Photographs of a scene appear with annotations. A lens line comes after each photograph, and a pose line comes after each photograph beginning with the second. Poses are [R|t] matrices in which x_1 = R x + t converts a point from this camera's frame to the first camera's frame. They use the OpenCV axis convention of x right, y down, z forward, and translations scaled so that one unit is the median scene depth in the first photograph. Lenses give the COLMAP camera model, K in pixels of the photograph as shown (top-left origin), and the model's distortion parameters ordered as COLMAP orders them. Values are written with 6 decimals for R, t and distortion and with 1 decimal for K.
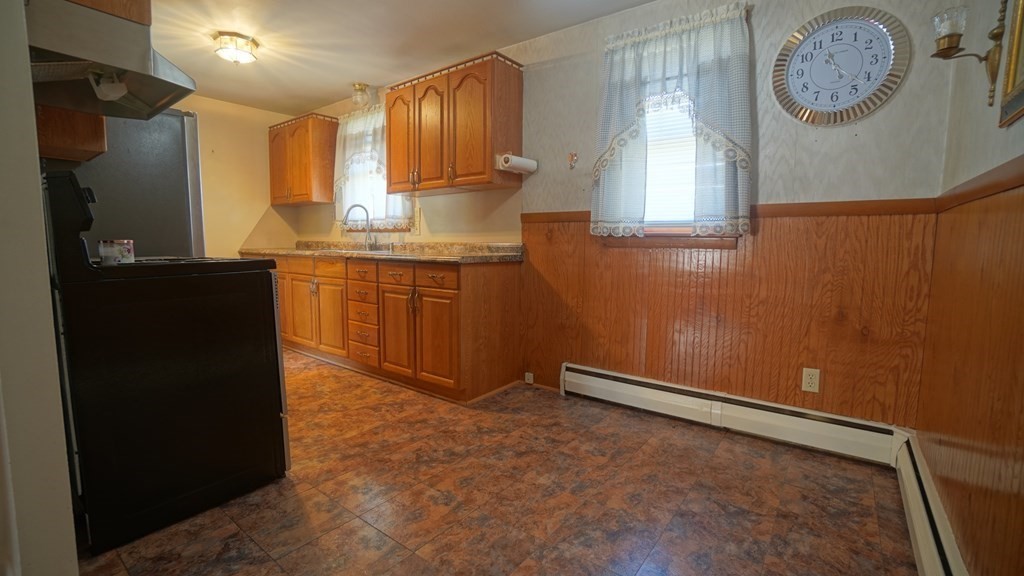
lens RADIAL K [[450.8, 0, 504.3], [0, 450.8, 287.0], [0, 0, 1]] dist [-0.060945, 0.021836]
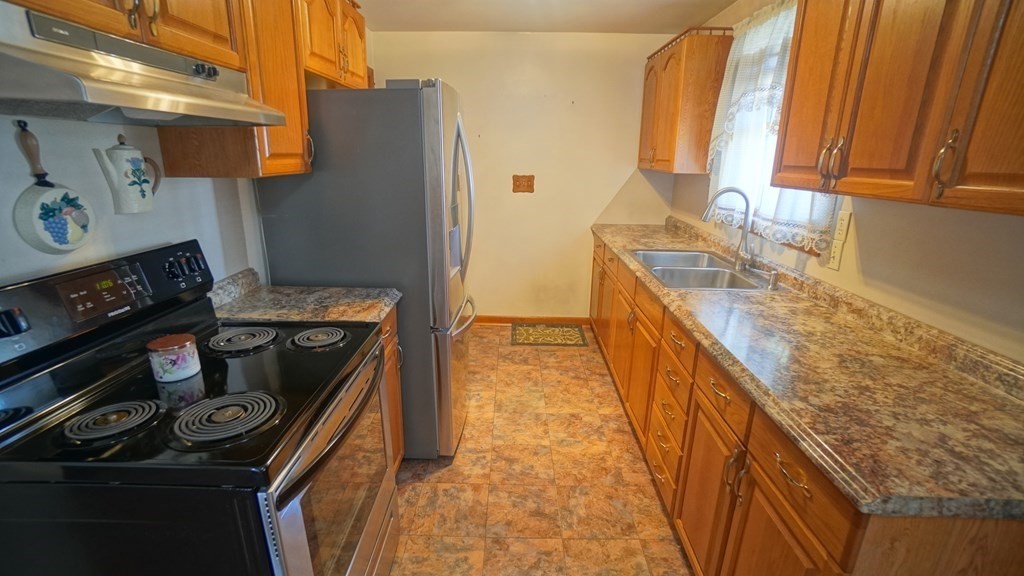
lens RADIAL K [[450.8, 0, 504.3], [0, 450.8, 287.0], [0, 0, 1]] dist [-0.060945, 0.021836]
pose [[0.589836, 0.227538, -0.774803, -0.053019], [-0.087756, 0.971860, 0.218601, -0.249769], [0.802741, -0.060945, 0.593206, 0.665479]]
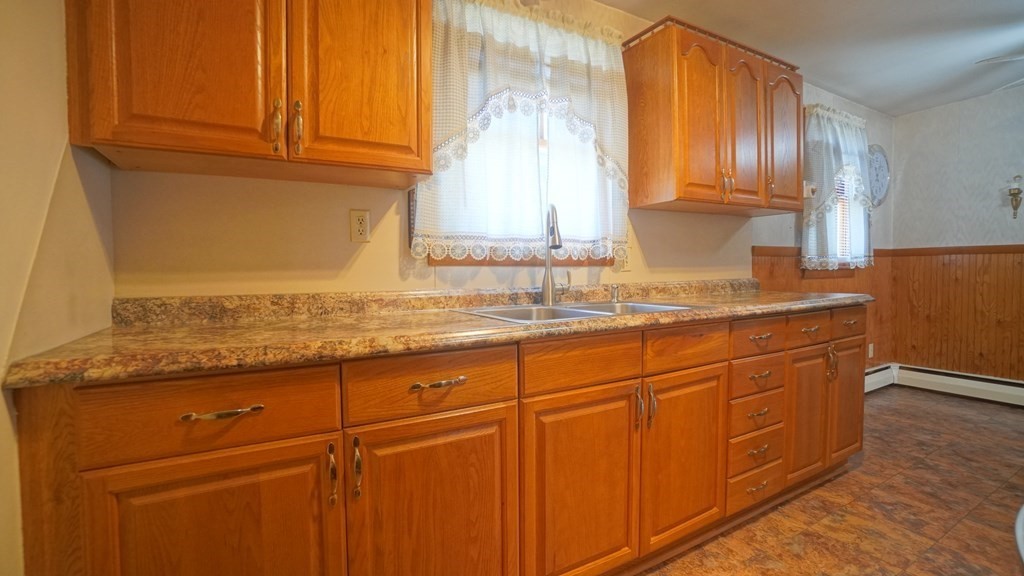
lens RADIAL K [[450.8, 0, 504.3], [0, 450.8, 287.0], [0, 0, 1]] dist [-0.060945, 0.021836]
pose [[0.387029, -0.048612, 0.920785, -1.202259], [0.109320, 0.993985, 0.006526, -0.173131], [-0.915564, 0.098135, 0.390015, 1.368284]]
